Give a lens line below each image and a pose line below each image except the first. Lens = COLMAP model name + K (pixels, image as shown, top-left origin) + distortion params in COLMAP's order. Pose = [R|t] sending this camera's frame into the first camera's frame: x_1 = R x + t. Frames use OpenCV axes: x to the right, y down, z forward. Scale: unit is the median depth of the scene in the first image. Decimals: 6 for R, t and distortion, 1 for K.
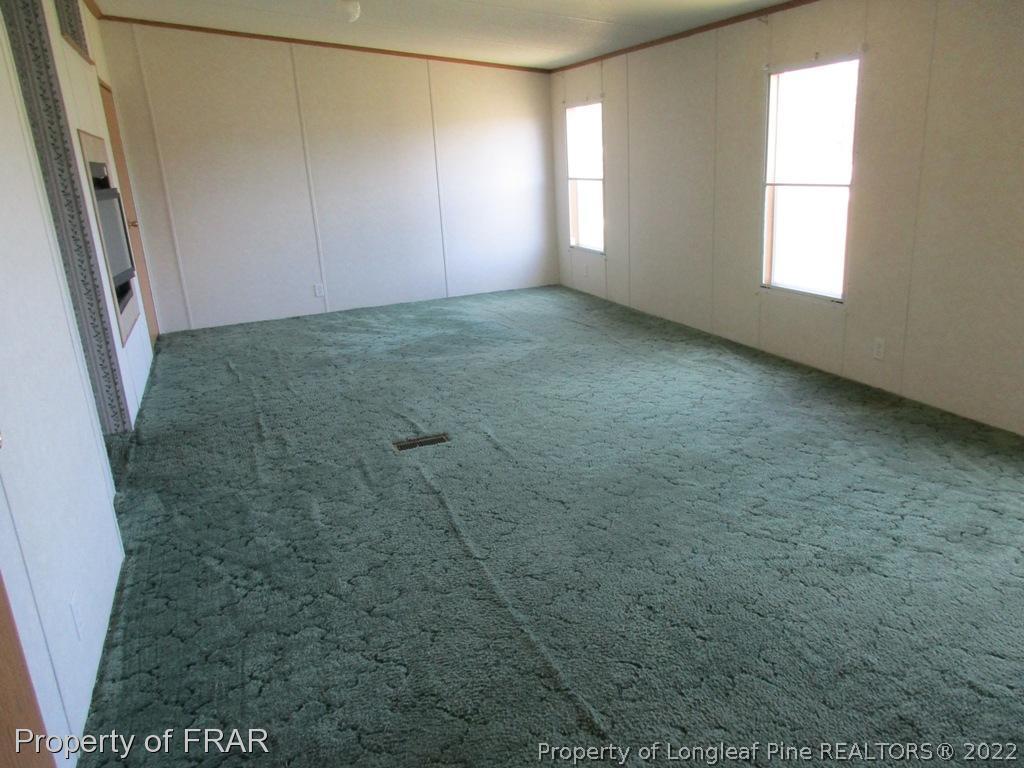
lens RADIAL K [[769.6, 0, 516.7], [0, 769.6, 384.4], [0, 0, 1]] dist [-0.005941, 0.006084]
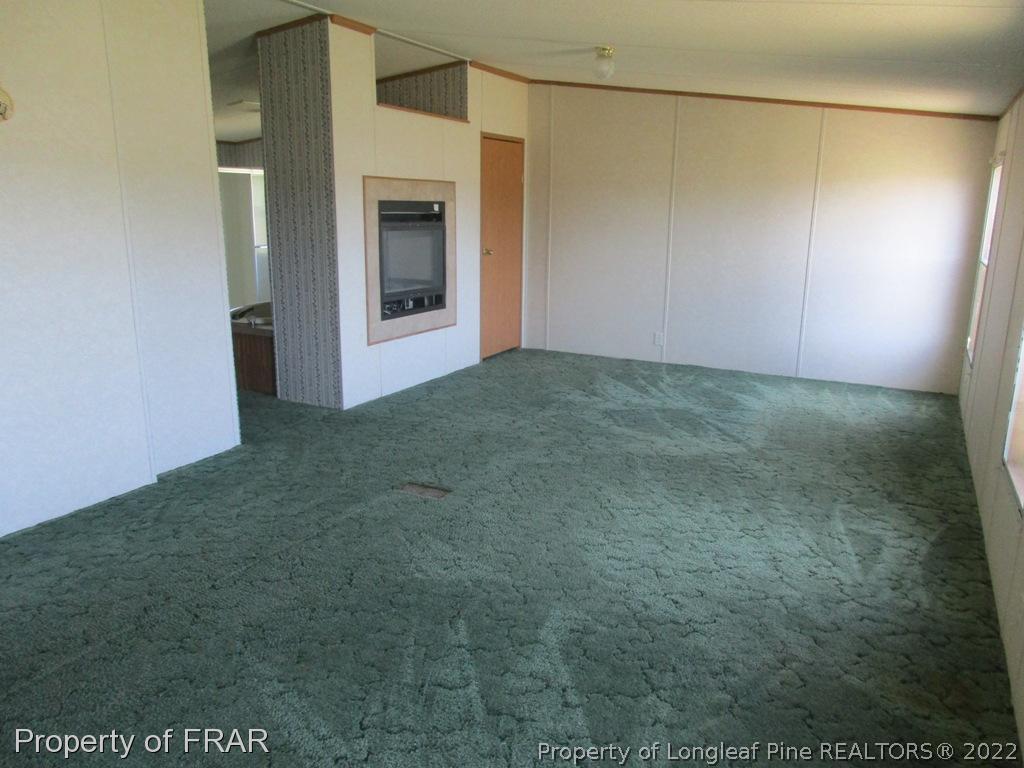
lens RADIAL K [[769.6, 0, 516.7], [0, 769.6, 384.4], [0, 0, 1]] dist [-0.005941, 0.006084]
pose [[0.655587, 0.234664, -0.717731, 0.499709], [-0.268325, 0.960850, 0.069060, -0.123829], [0.705838, 0.147310, 0.692887, 0.275908]]
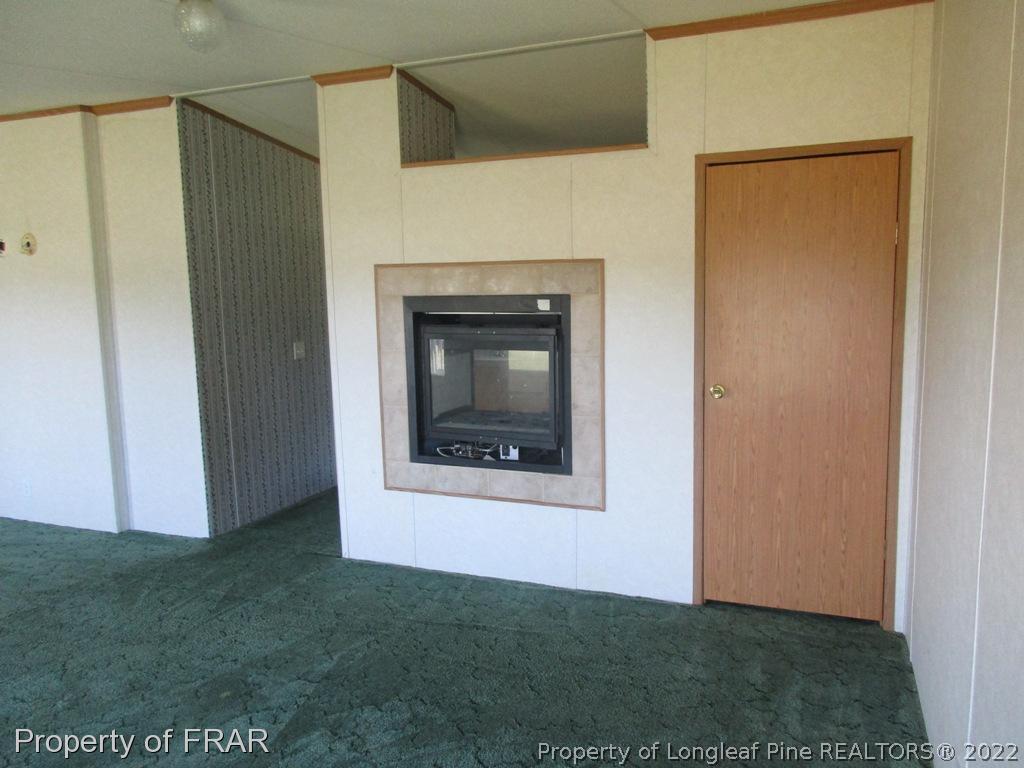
lens RADIAL K [[769.6, 0, 516.7], [0, 769.6, 384.4], [0, 0, 1]] dist [-0.005941, 0.006084]
pose [[-0.690165, 0.148079, -0.708340, 0.015983], [-0.161833, 0.922466, 0.350523, -0.460111], [0.705324, 0.356552, -0.612689, 1.457633]]
